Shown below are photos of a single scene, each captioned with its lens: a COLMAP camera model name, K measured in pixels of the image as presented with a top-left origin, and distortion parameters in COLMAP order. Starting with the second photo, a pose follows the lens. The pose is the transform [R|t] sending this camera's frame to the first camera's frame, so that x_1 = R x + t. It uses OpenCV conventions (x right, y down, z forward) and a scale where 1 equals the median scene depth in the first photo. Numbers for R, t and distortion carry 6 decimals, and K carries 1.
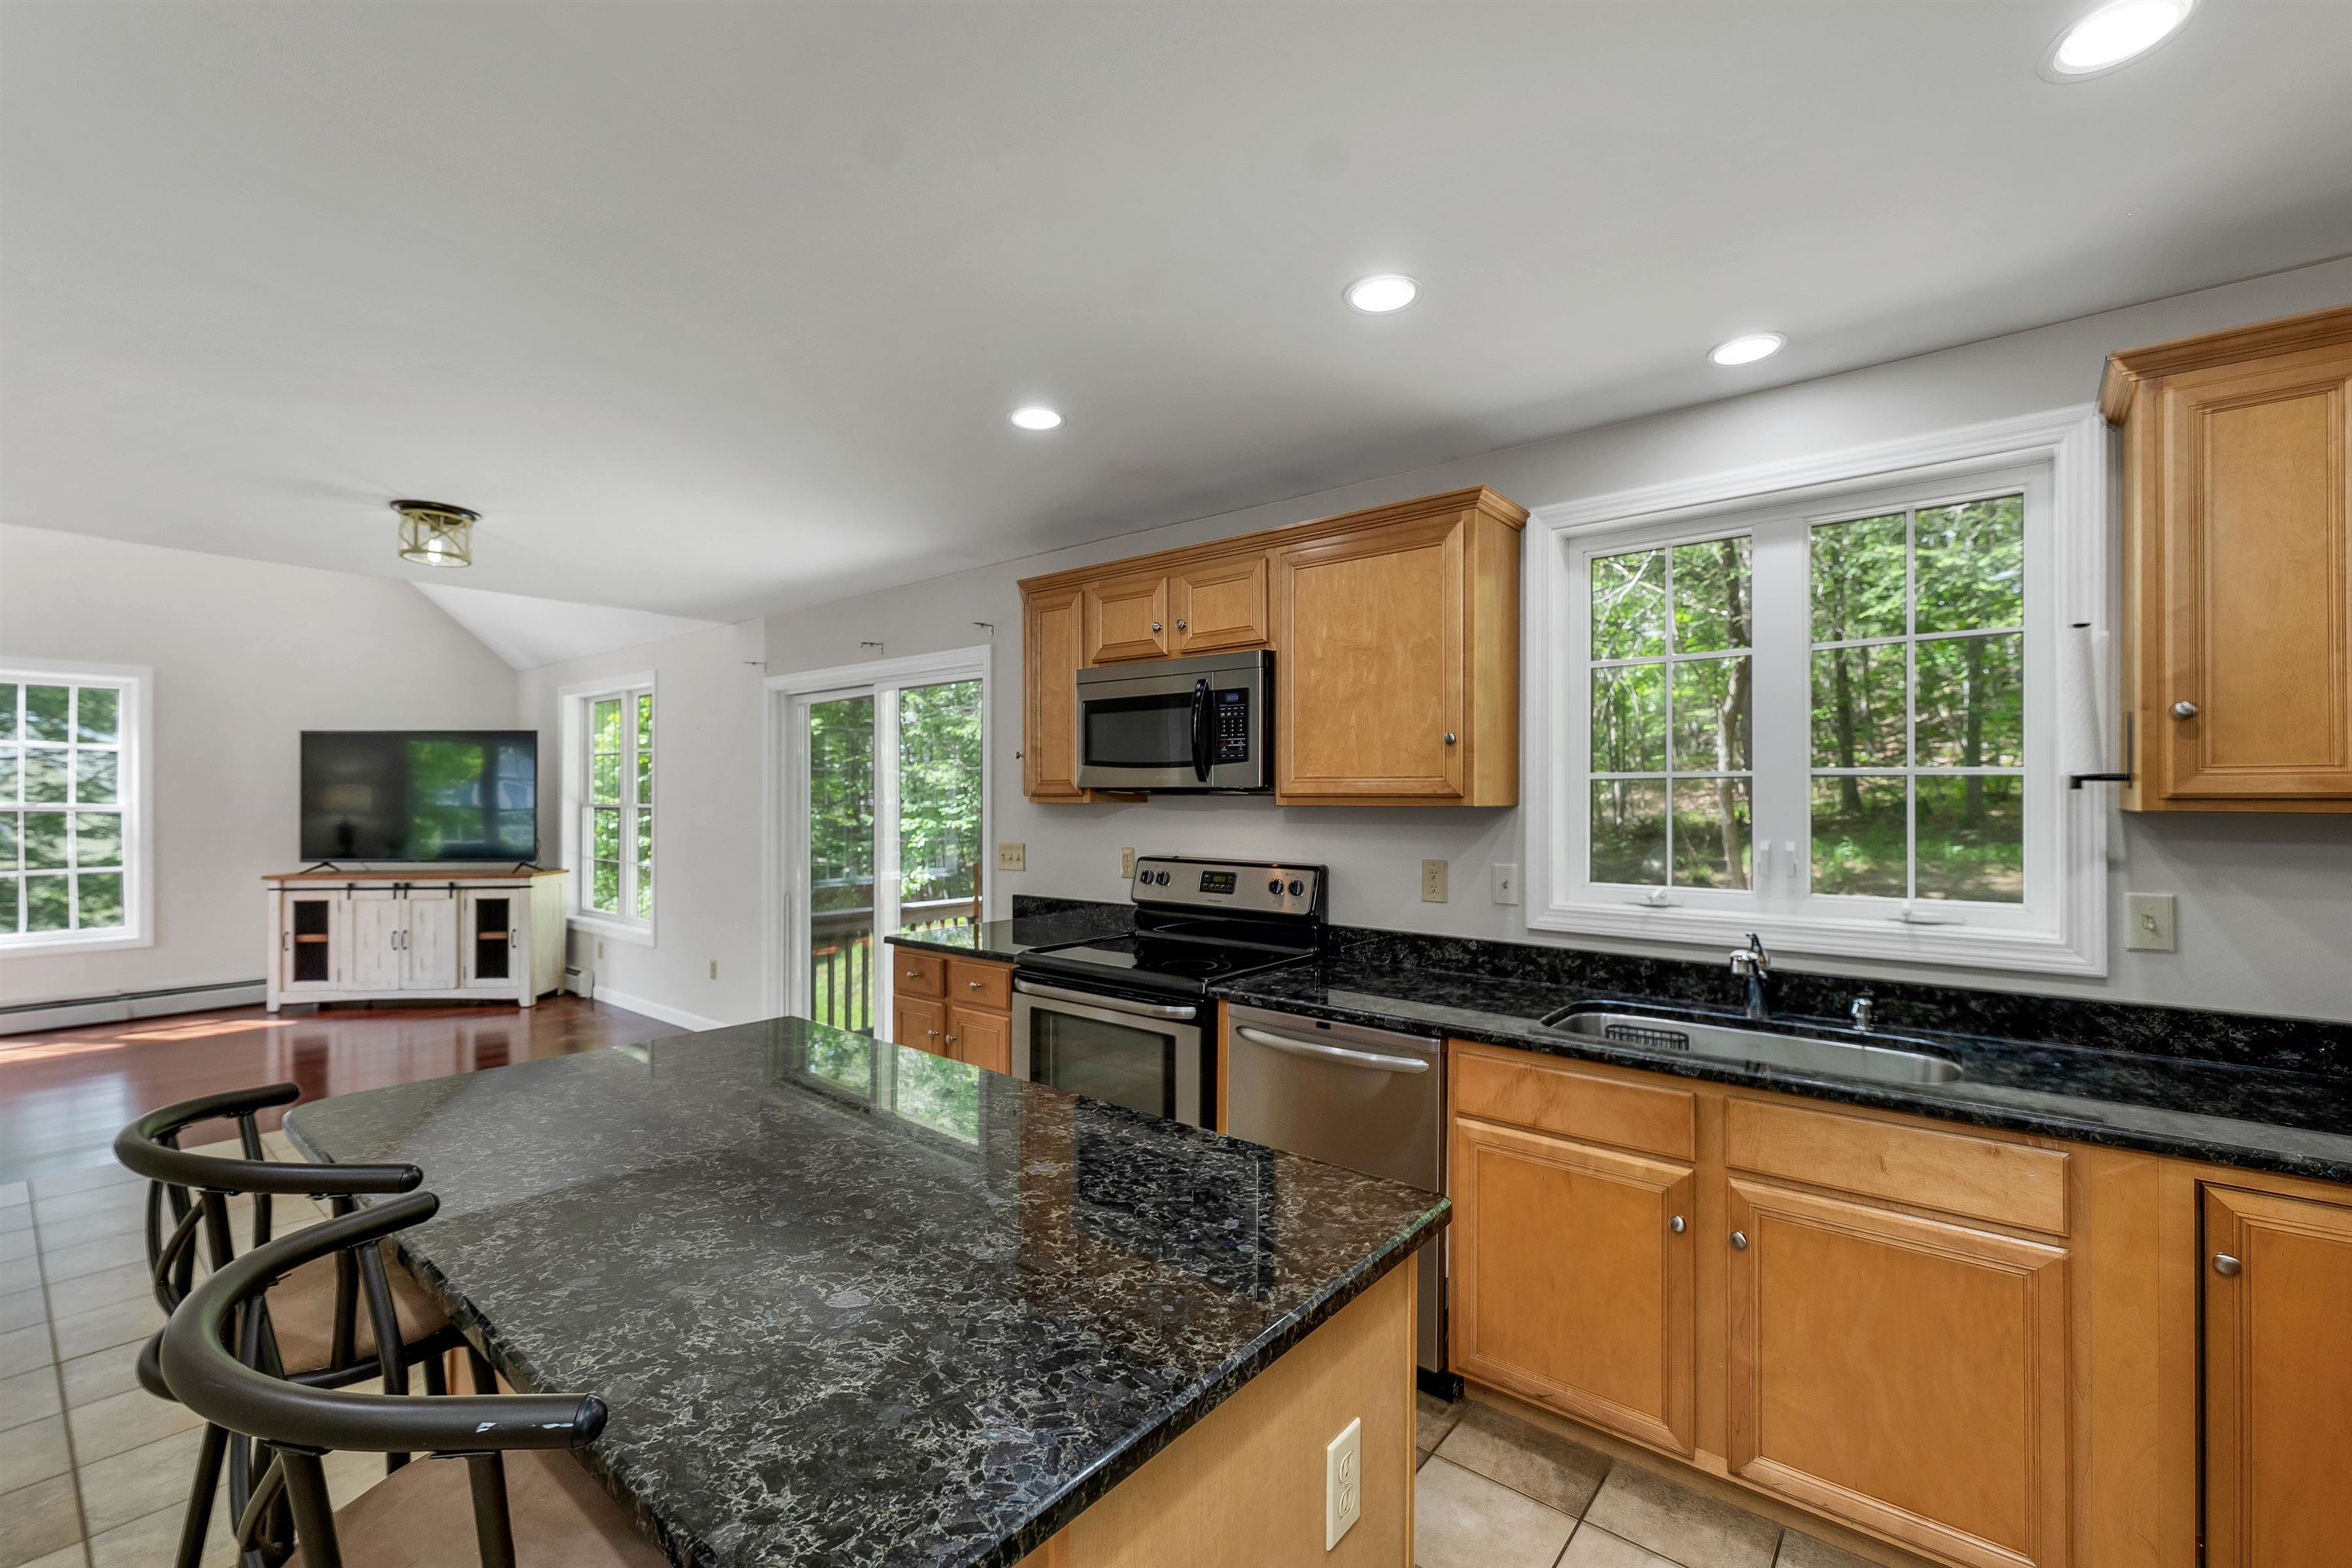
lens RADIAL K [[986.0, 0, 1171.5], [0, 986.0, 798.2], [0, 0, 1]] dist [0.002637, -0.000092]
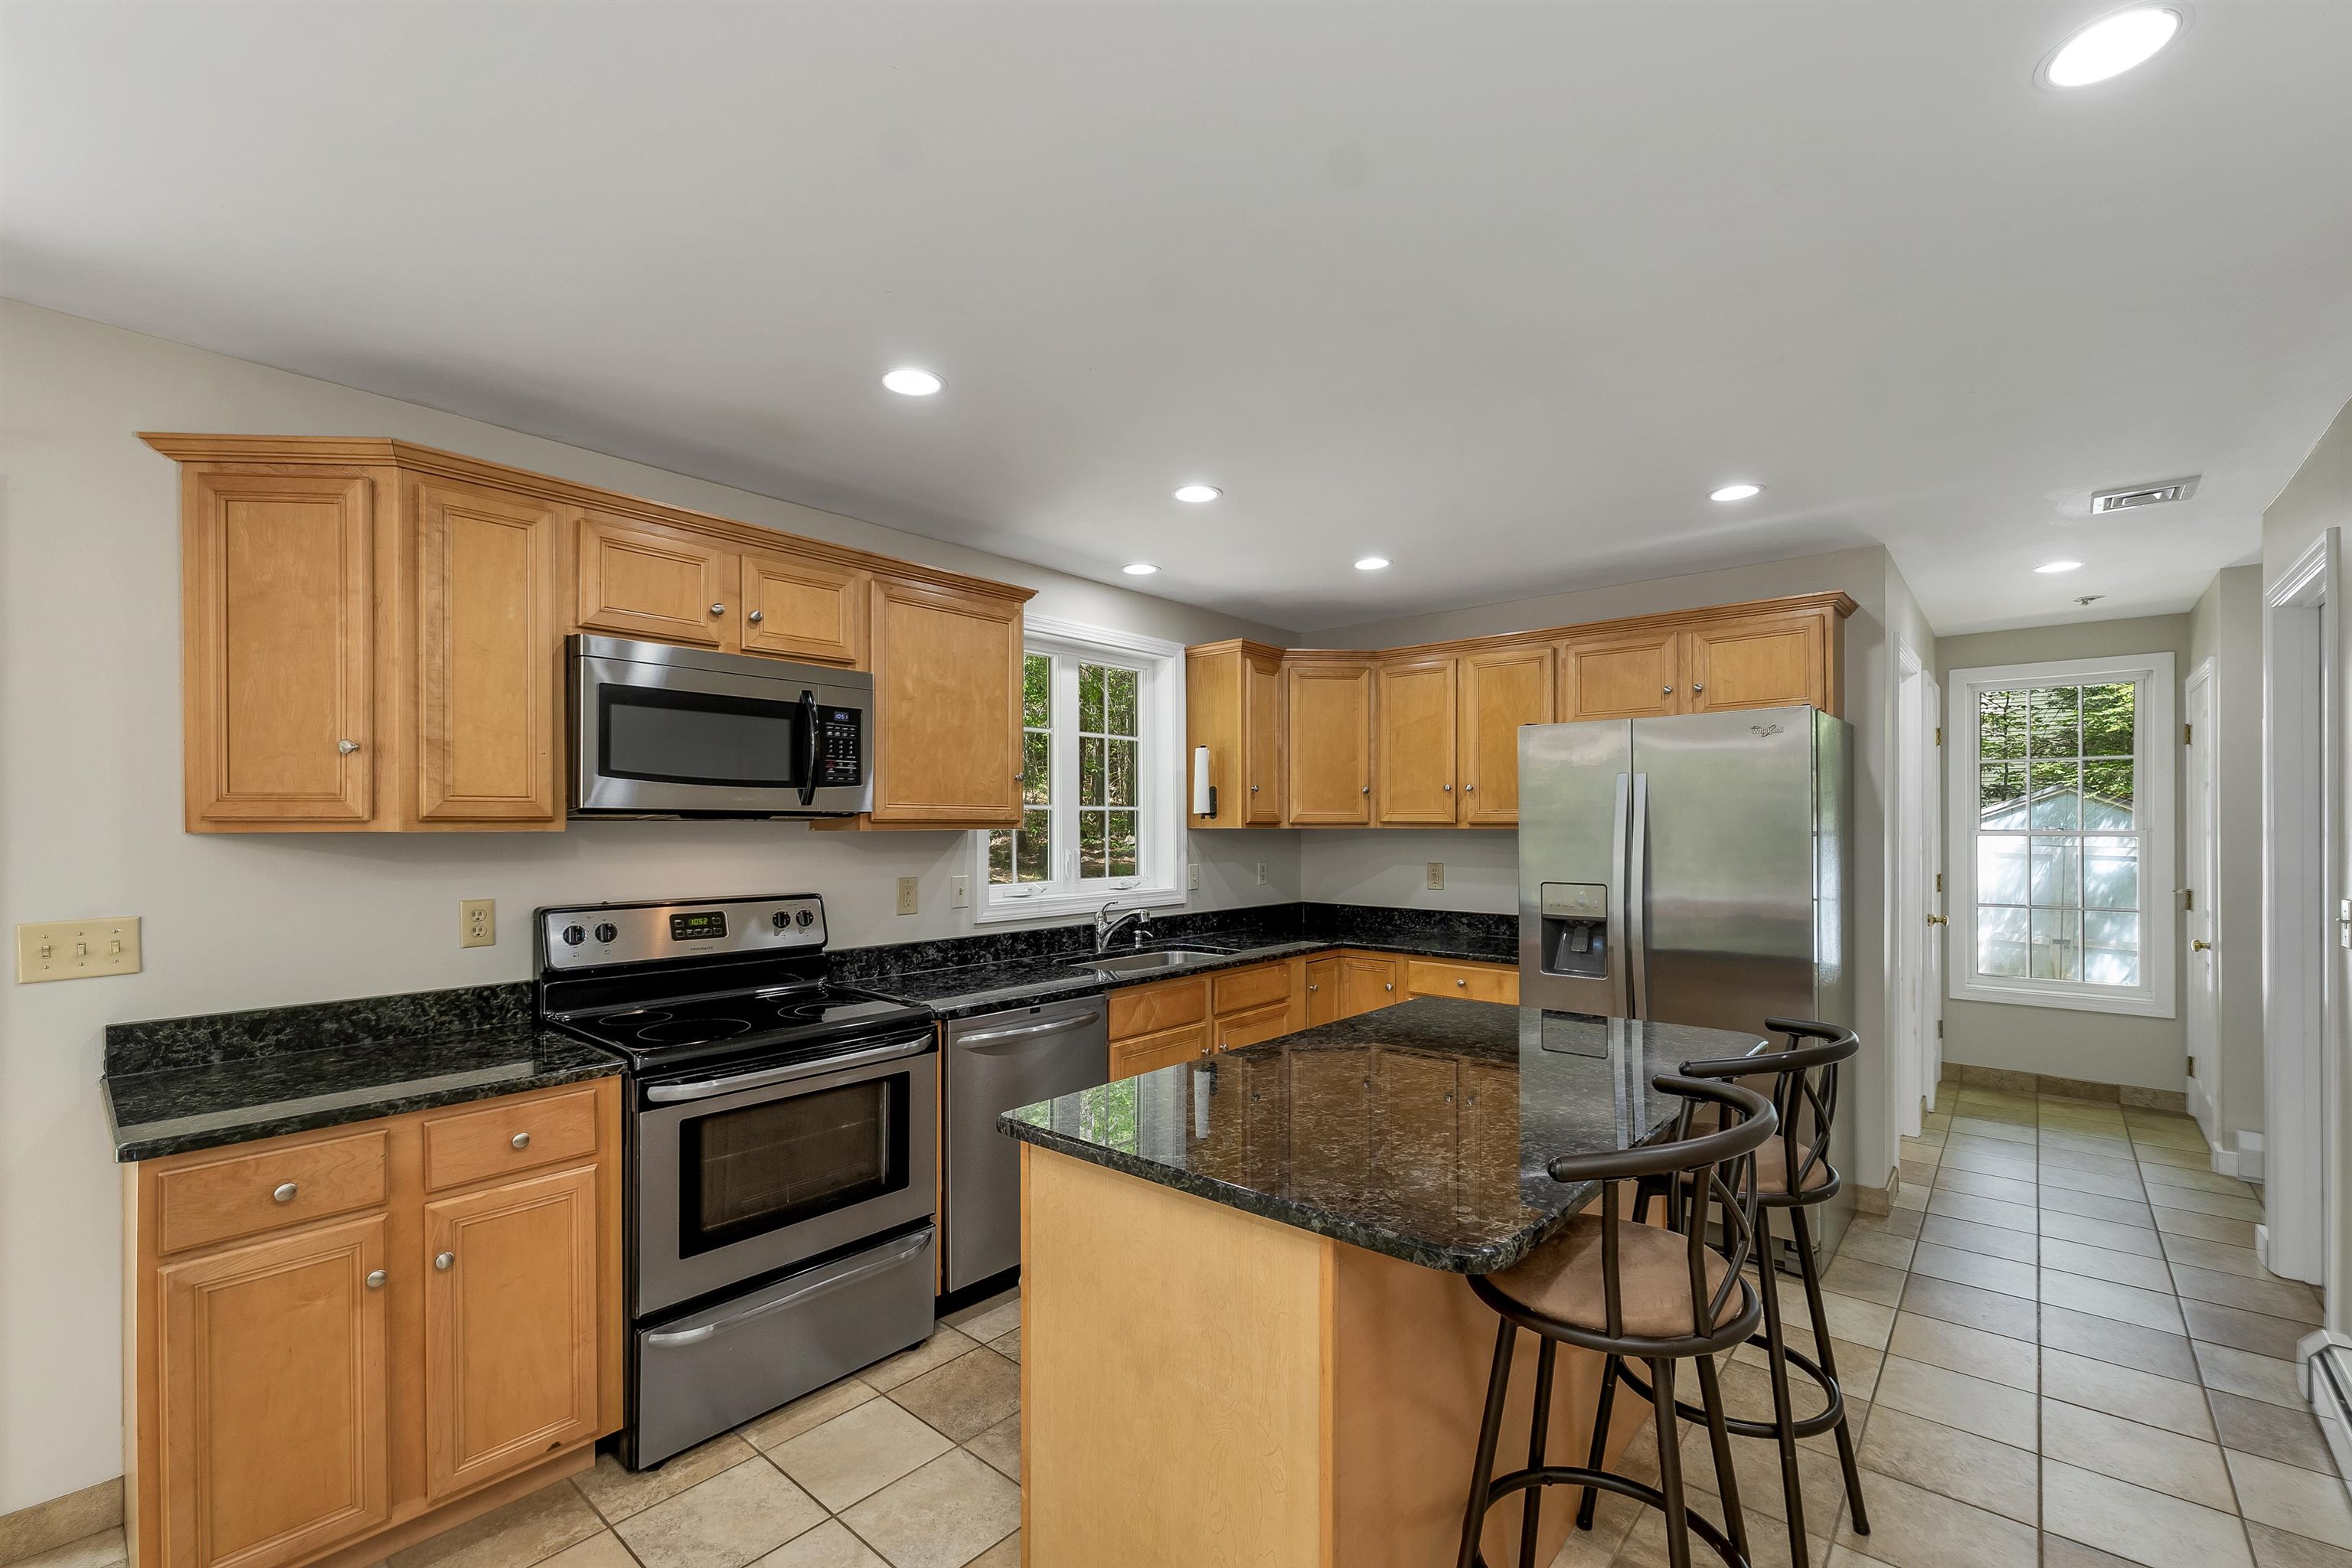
lens RADIAL K [[990.2, 0, 1179.3], [0, 990.2, 826.4], [0, 0, 1]] dist [0.000977, -0.000020]
pose [[0.022384, -0.004098, 0.999741, -0.627347], [0.000191, 0.999992, 0.004095, -0.000895], [-0.999749, 0.000100, 0.022384, 0.470250]]
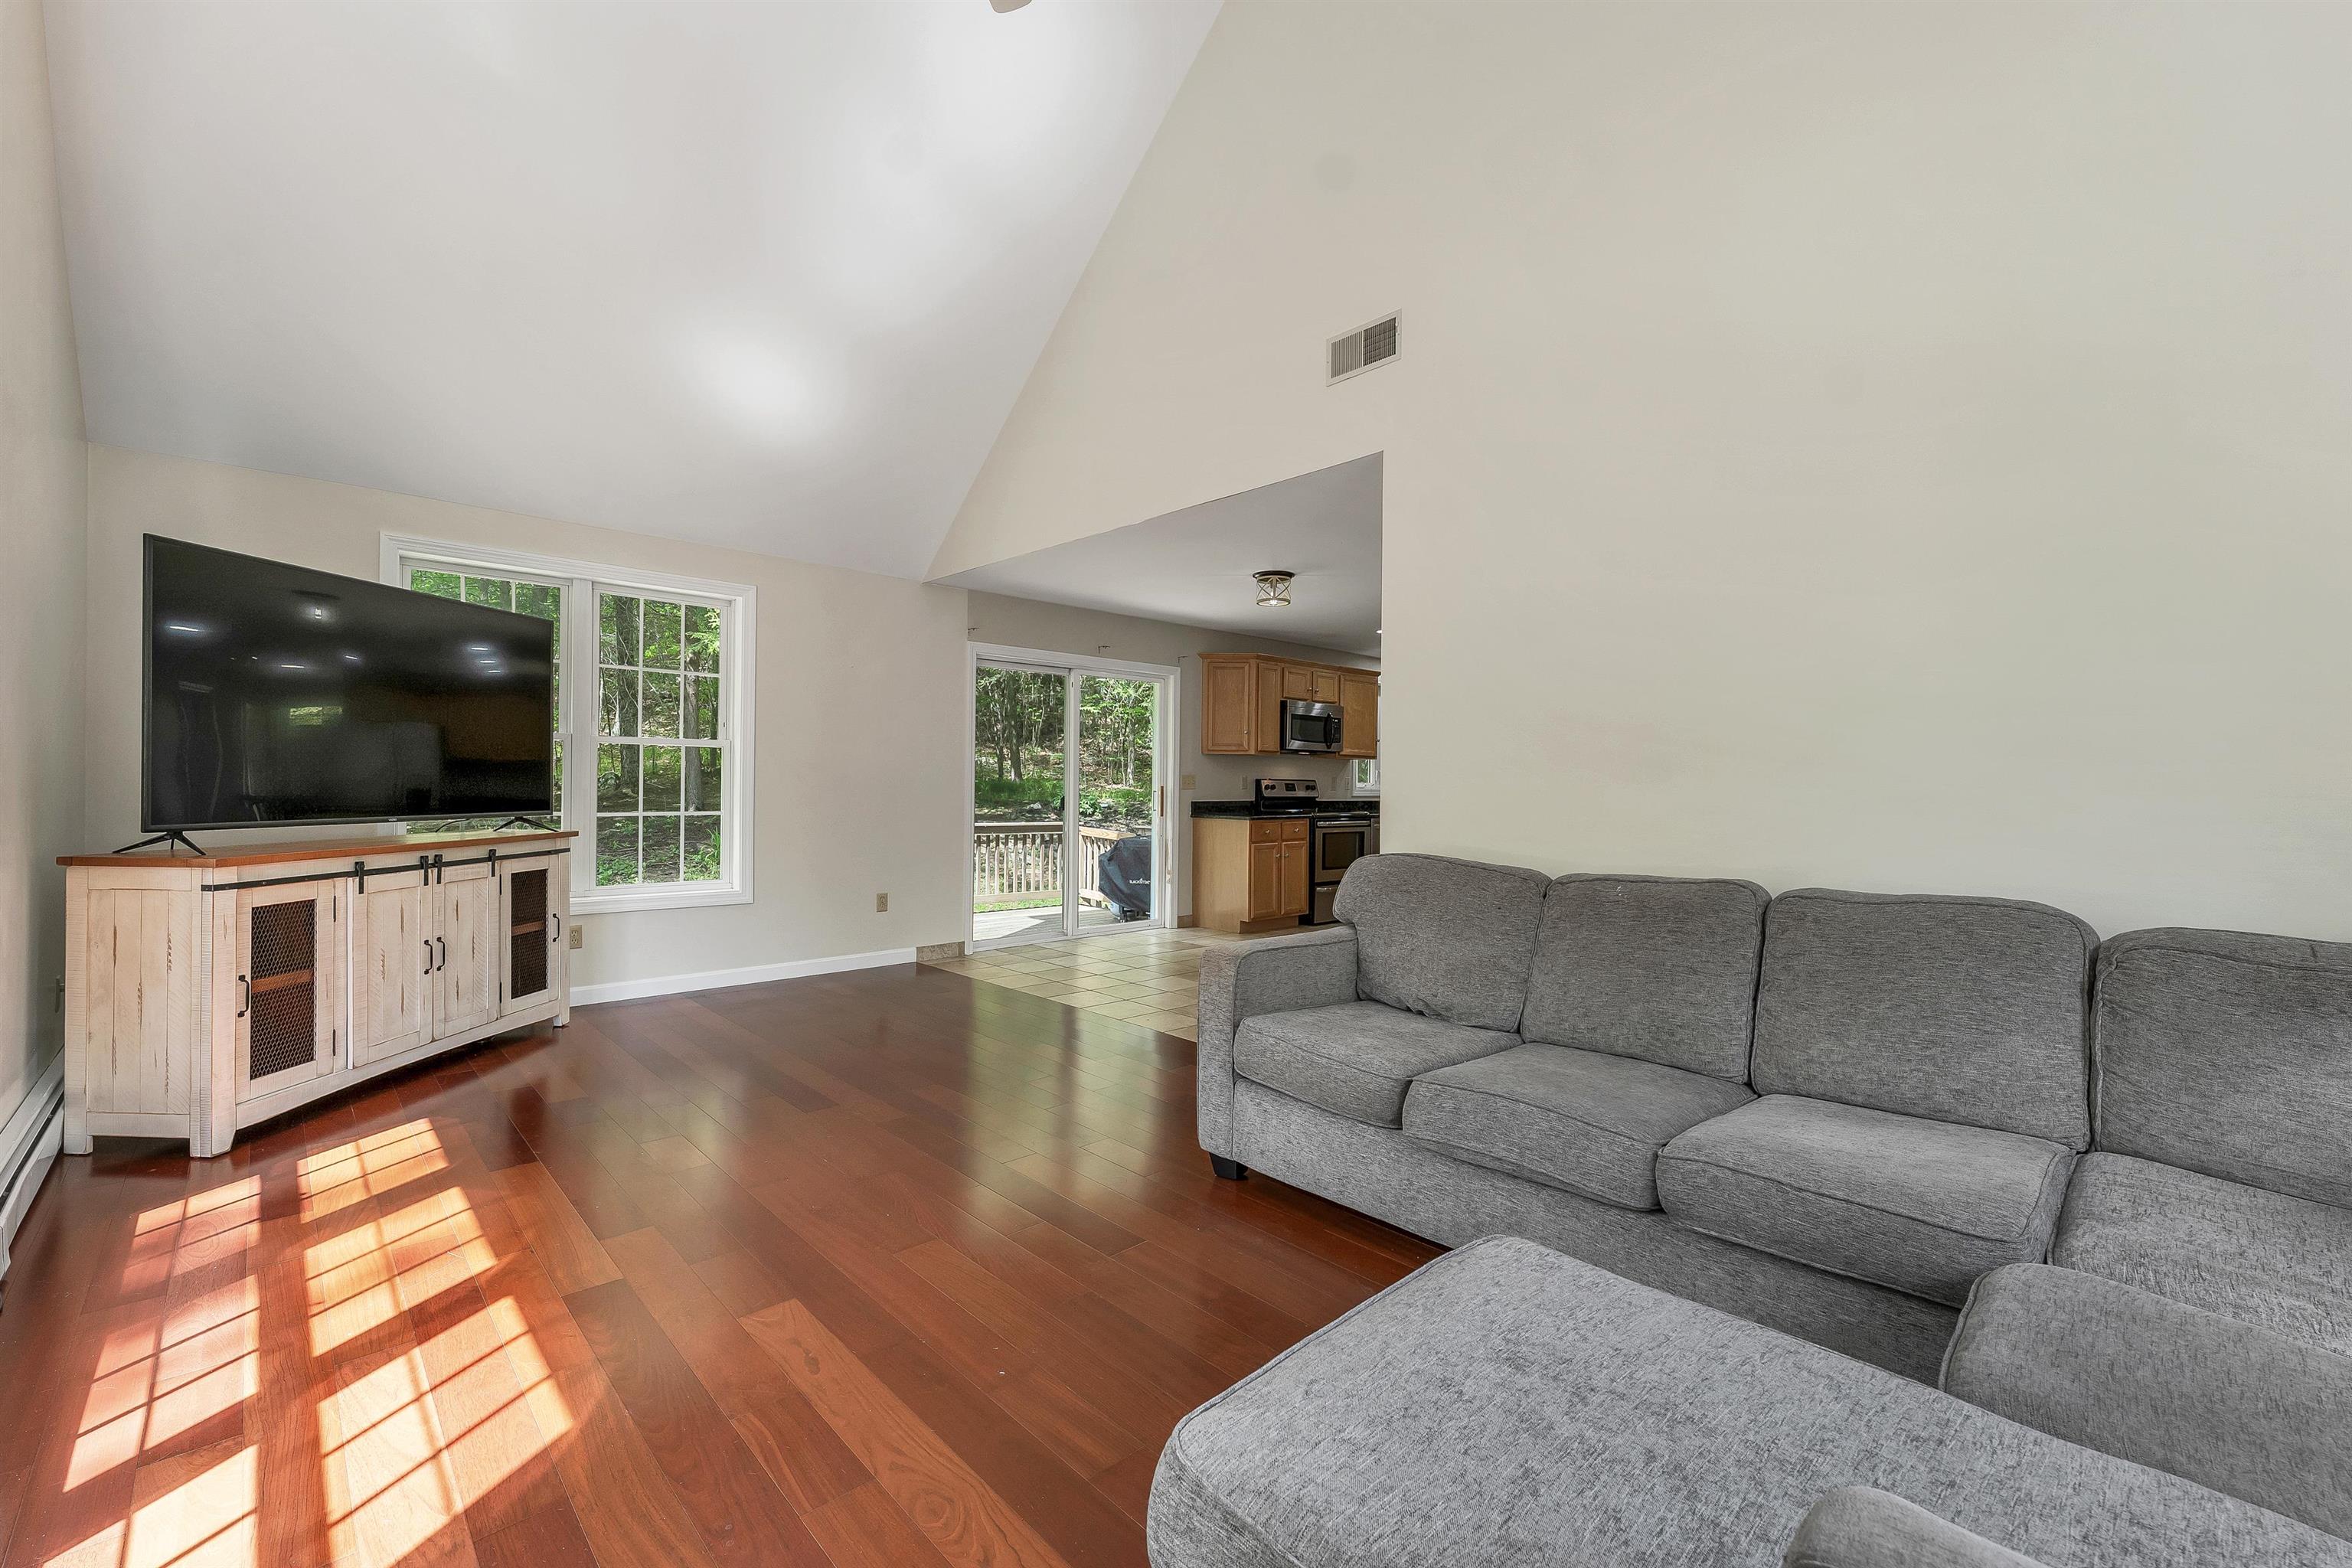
lens RADIAL K [[971.6, 0, 1183.6], [0, 971.6, 783.6], [0, 0, 1]] dist [-0.000190, -0.000157]
pose [[0.117151, 0.000145, 0.993114, -2.047440], [-0.010772, 0.999941, 0.001125, 0.060926], [-0.993056, -0.010829, 0.117145, 0.795063]]
